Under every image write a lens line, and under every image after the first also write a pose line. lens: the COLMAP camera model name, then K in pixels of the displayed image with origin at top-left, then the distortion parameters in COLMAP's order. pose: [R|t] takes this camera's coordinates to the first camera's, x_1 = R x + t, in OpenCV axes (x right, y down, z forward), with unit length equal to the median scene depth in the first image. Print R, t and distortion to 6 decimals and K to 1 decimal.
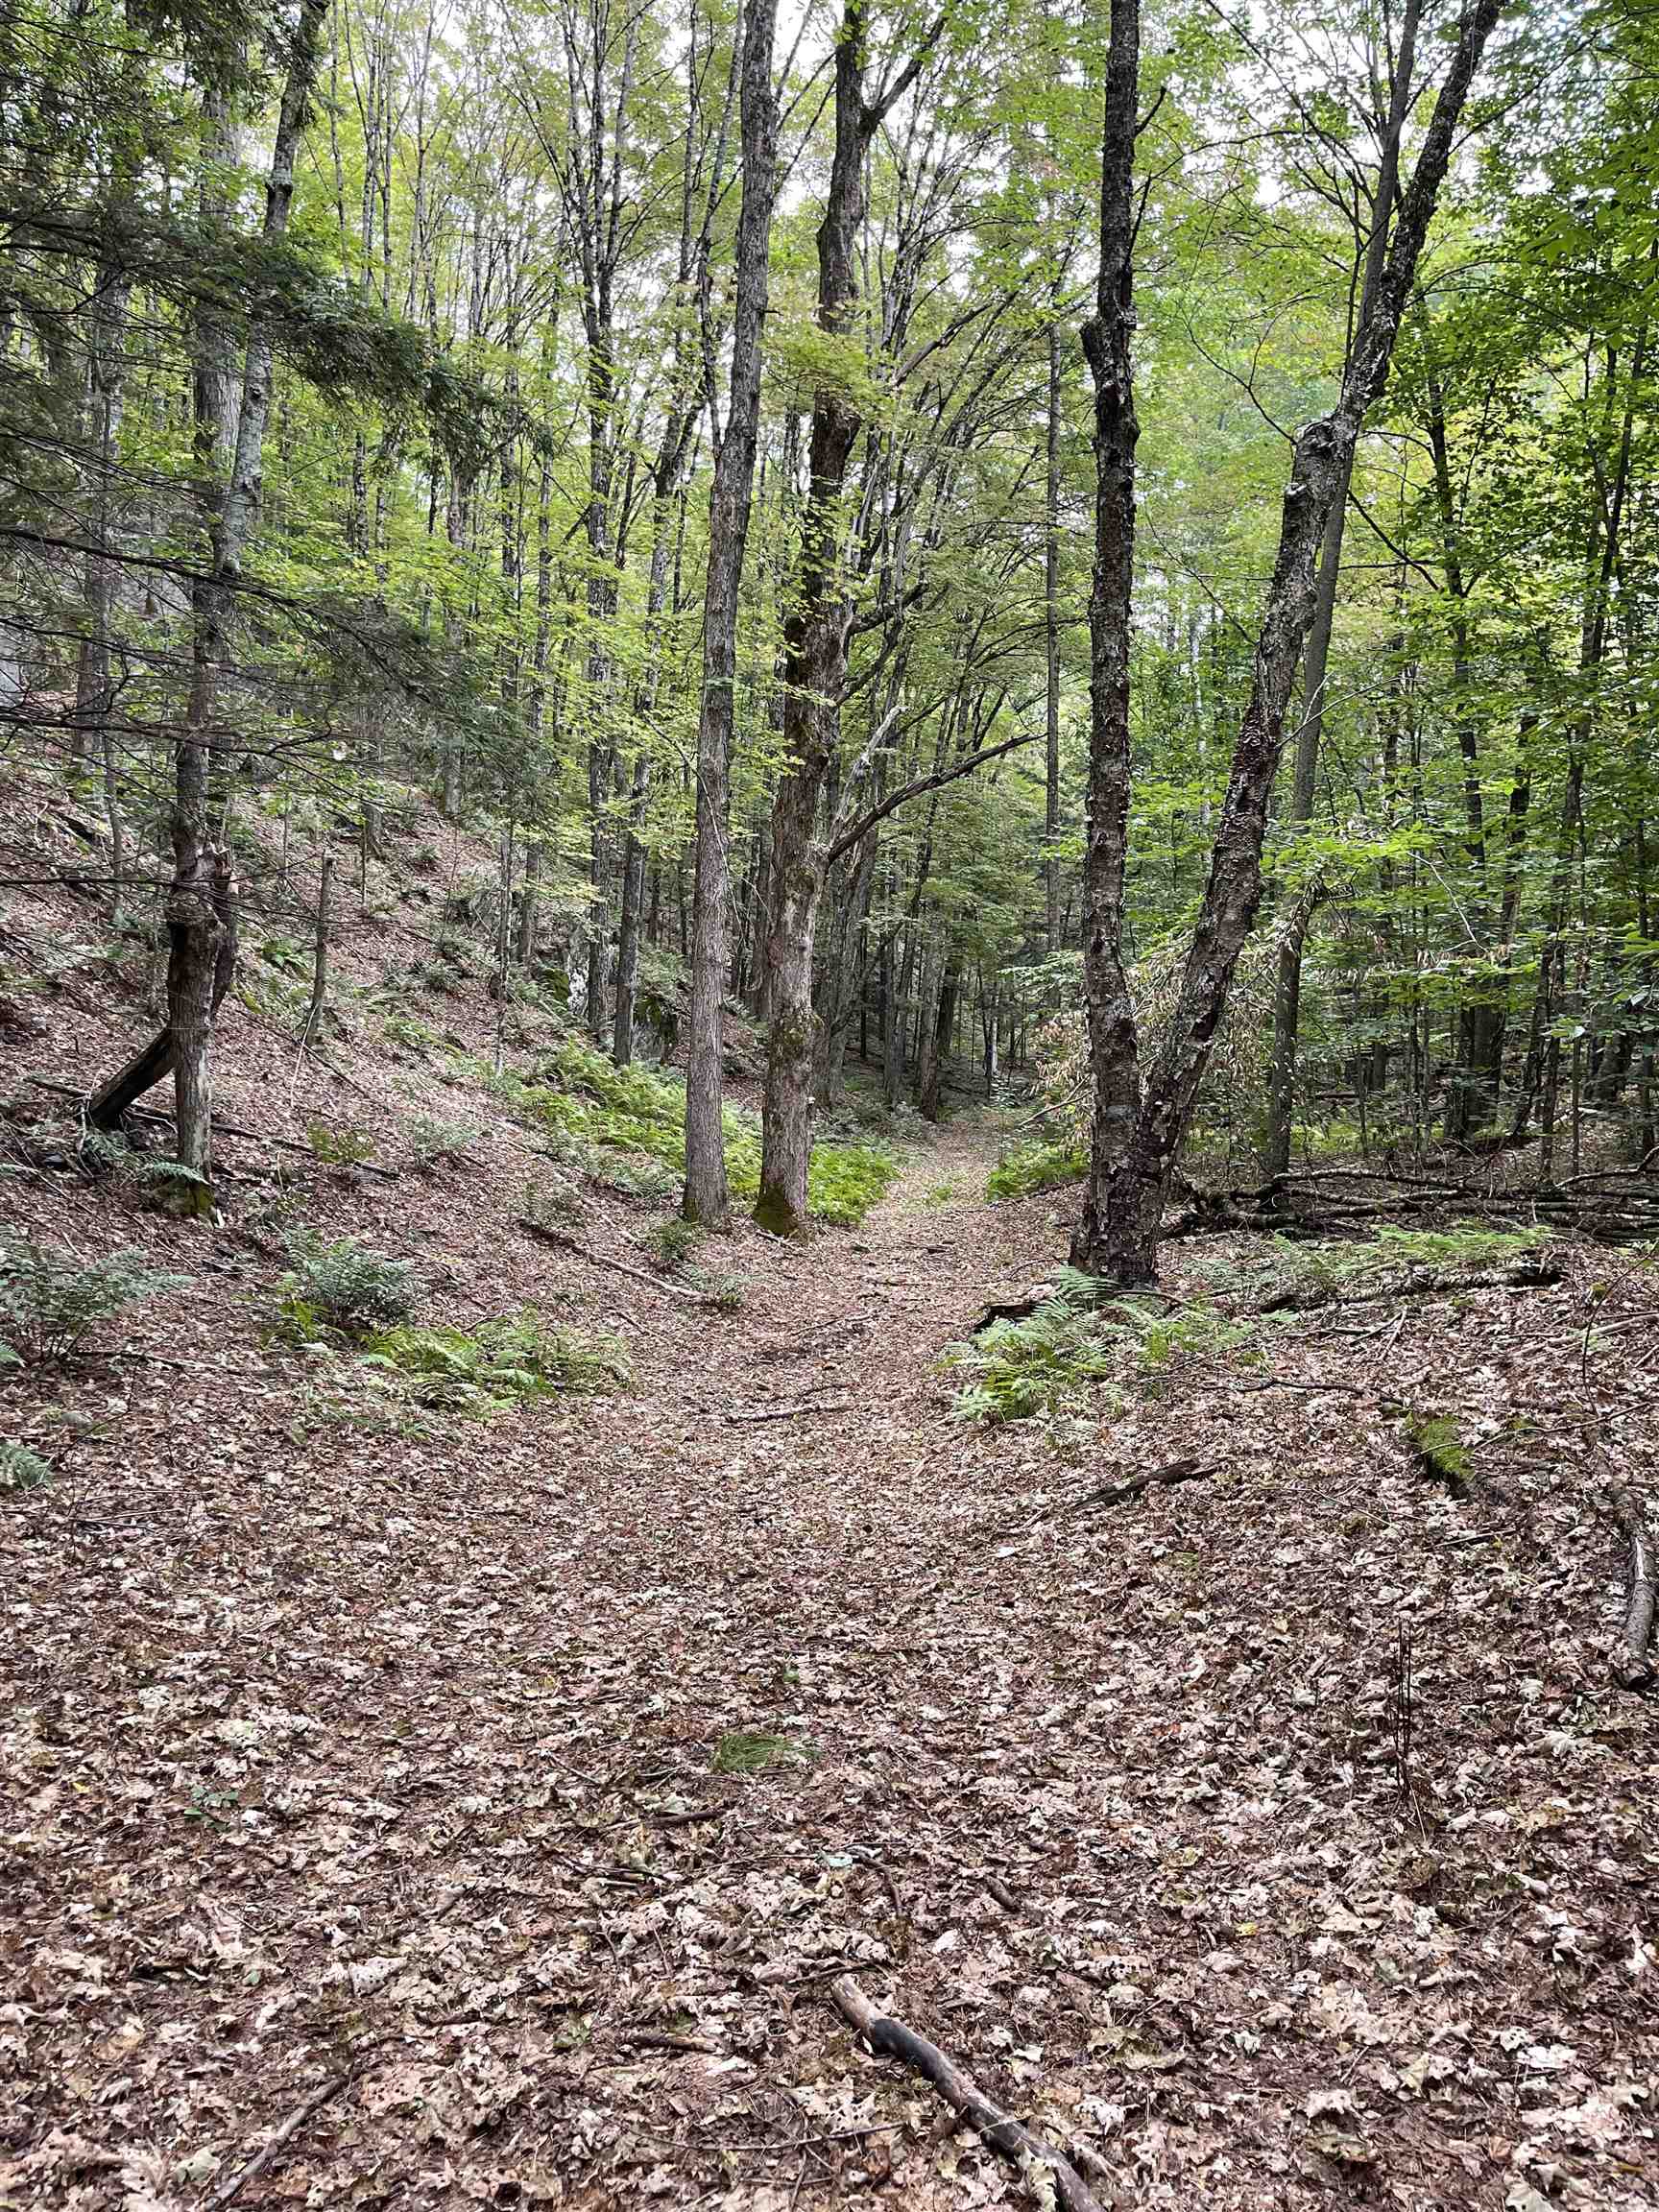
lens RADIAL K [[1674.7, 0, 833.6], [0, 1674.7, 1105.1], [0, 0, 1]] dist [0.085430, -0.005330]
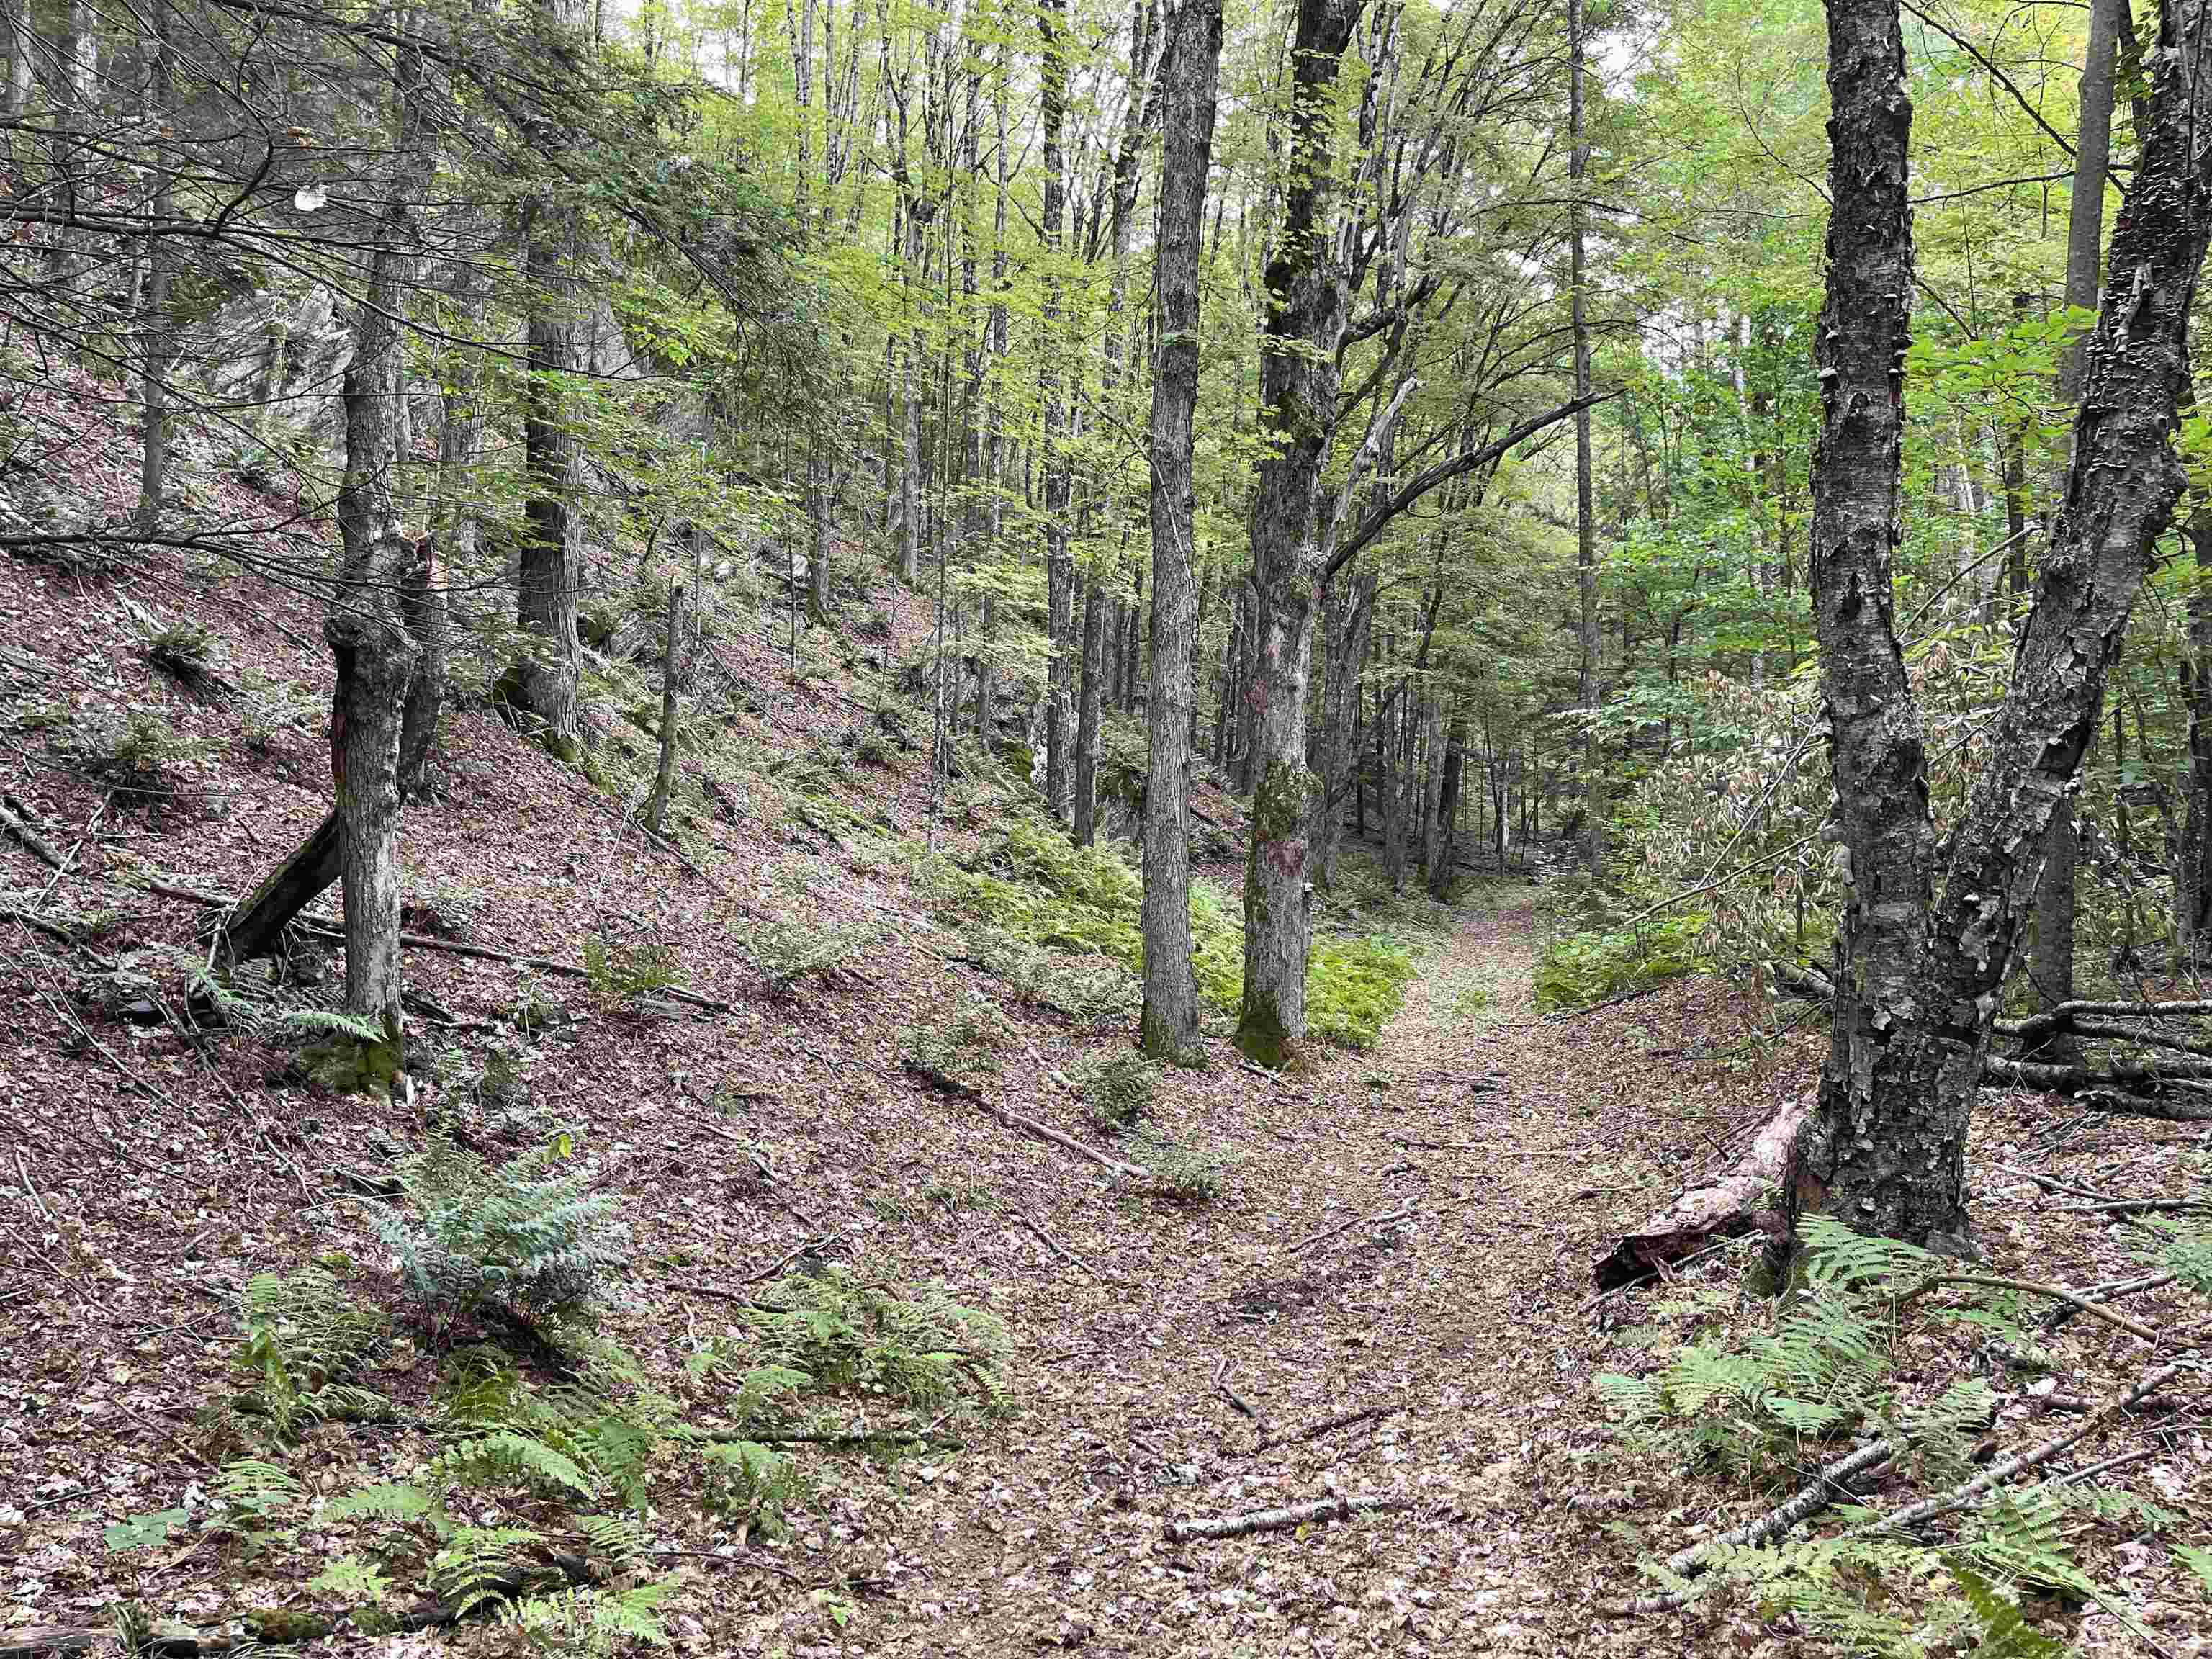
lens RADIAL K [[1674.7, 0, 1101.0], [0, 1674.7, 838.1], [0, 0, 1]] dist [0.085430, -0.005330]
pose [[0.990917, -0.018795, -0.133157, -0.004843], [0.015095, 0.999473, -0.028743, -0.004579], [0.133627, 0.026472, 0.990678, 0.227701]]
